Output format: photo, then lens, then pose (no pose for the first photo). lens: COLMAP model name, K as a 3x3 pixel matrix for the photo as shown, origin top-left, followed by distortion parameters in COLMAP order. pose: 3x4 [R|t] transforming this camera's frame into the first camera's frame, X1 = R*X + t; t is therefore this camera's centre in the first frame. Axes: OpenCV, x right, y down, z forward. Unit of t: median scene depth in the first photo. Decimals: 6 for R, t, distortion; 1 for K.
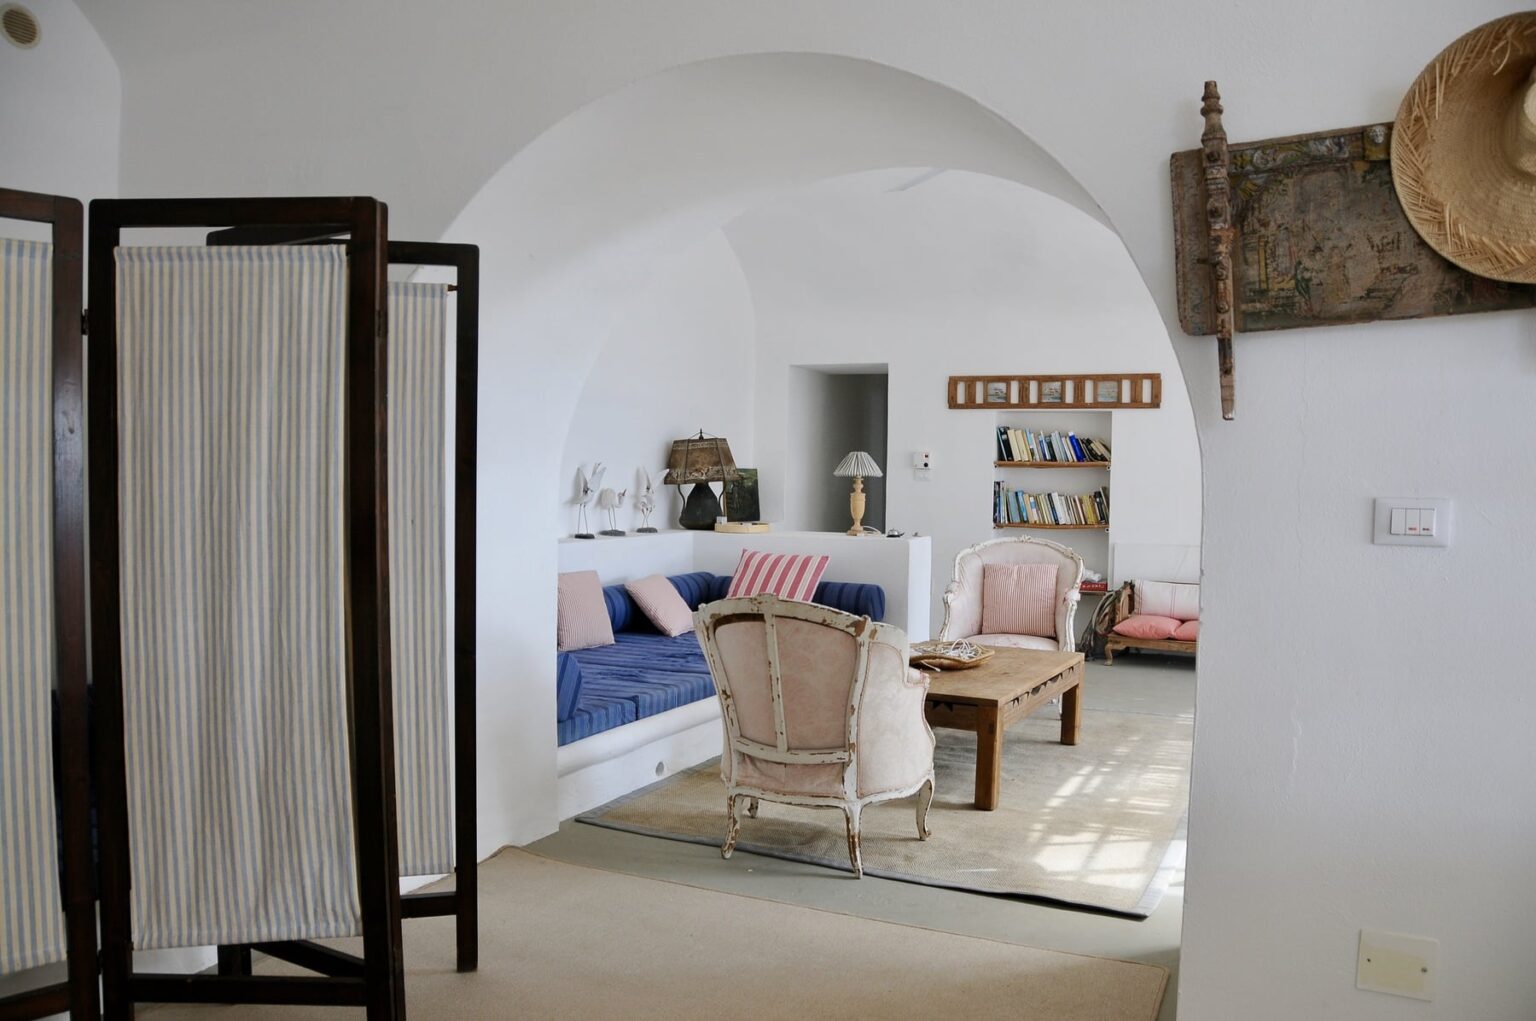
lens RADIAL K [[1184.5, 0, 768.0], [0, 1184.5, 510.5], [0, 0, 1]] dist [-0.155652, 0.107754]
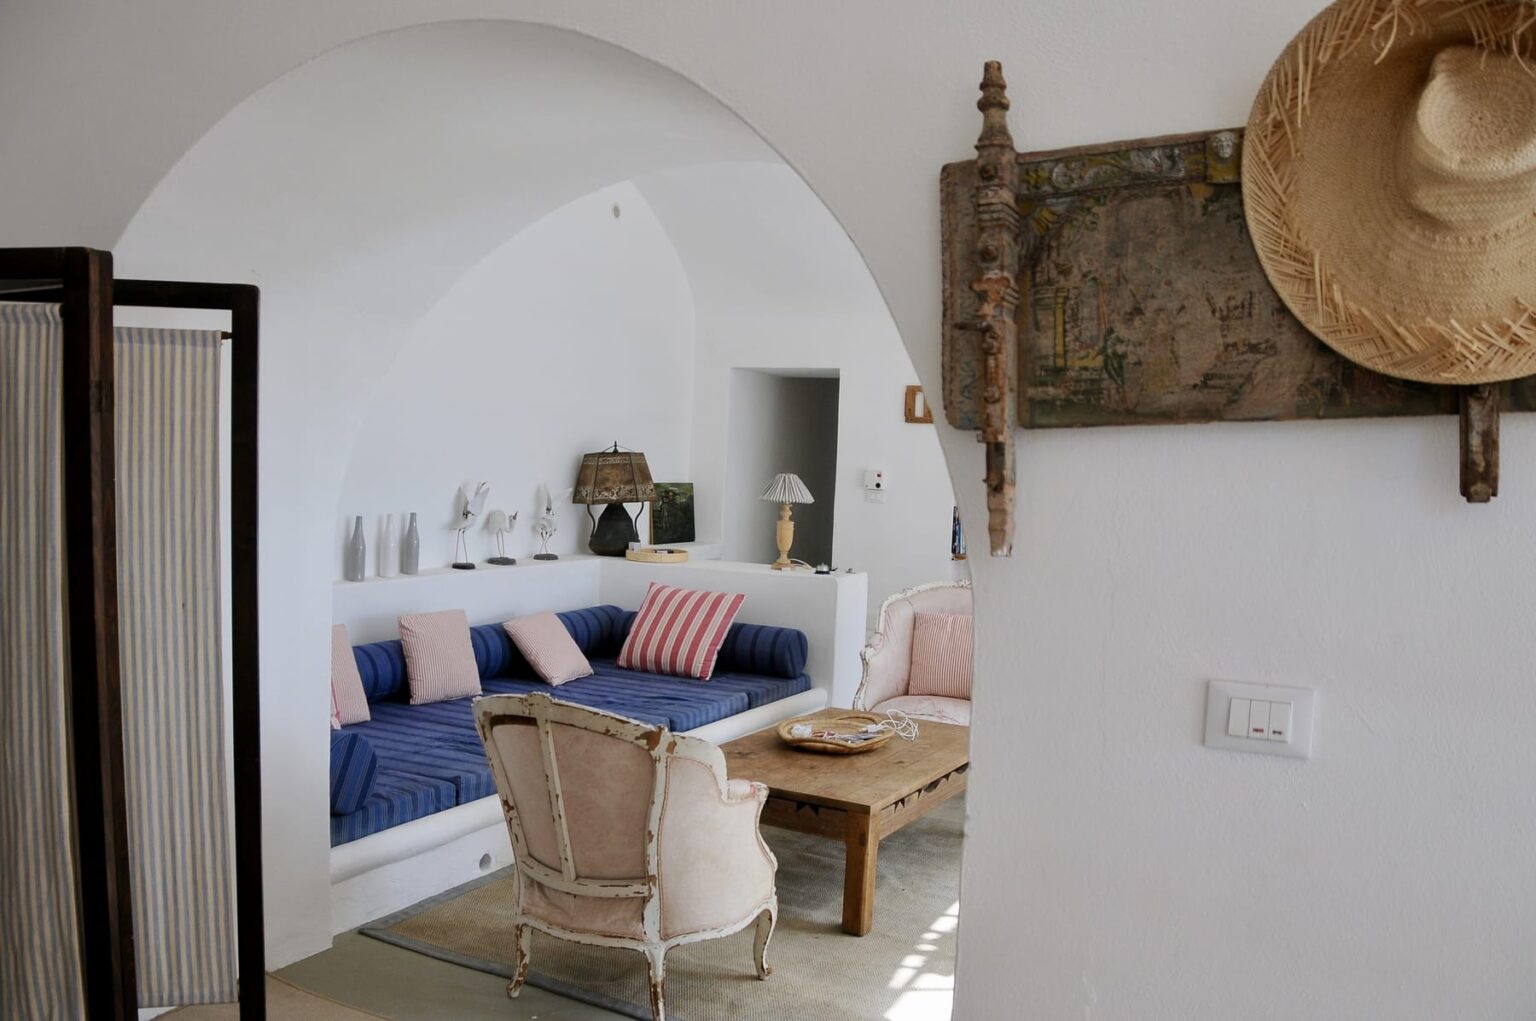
lens RADIAL K [[1252.7, 0, 768.0], [0, 1252.7, 510.5], [0, 0, 1]] dist [-0.164422, 0.107553]
pose [[0.999551, 0.025578, -0.015634, 0.157026], [-0.025424, 0.999627, 0.009964, -0.063763], [0.015883, -0.009562, 0.999828, 0.150654]]
